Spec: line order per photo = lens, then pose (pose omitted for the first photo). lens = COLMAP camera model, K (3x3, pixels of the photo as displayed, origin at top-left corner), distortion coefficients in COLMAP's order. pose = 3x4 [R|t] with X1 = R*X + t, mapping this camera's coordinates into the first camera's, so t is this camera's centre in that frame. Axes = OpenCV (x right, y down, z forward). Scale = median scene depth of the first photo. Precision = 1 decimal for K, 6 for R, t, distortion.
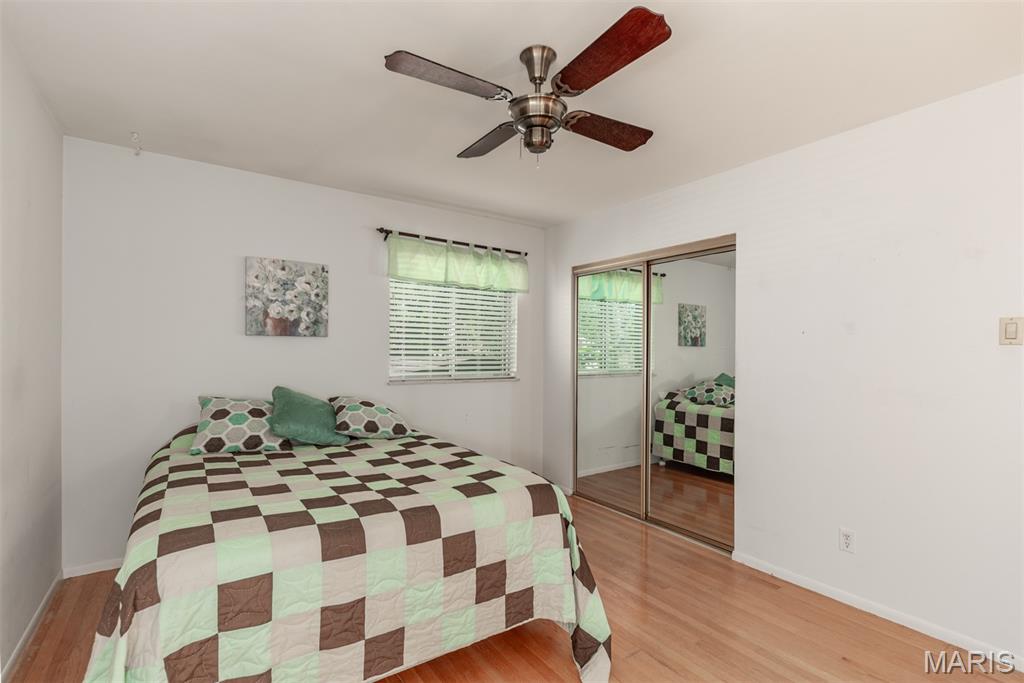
lens RADIAL K [[469.9, 0, 512.3], [0, 469.9, 348.2], [0, 0, 1]] dist [-0.002982, -0.000627]
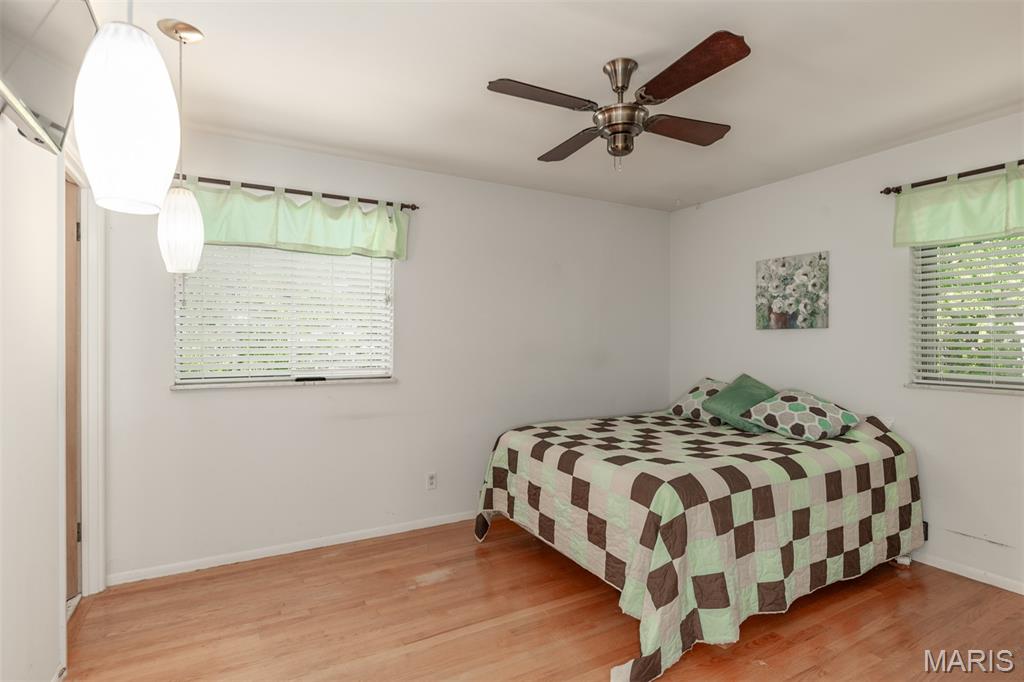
lens RADIAL K [[521.4, 0, 513.0], [0, 521.4, 340.7], [0, 0, 1]] dist [0.001671, 0.000274]
pose [[-0.099845, -0.007207, -0.994977, 0.735098], [0.002247, 0.999970, -0.007469, 0.007692], [0.995000, -0.002982, -0.099826, 0.509316]]
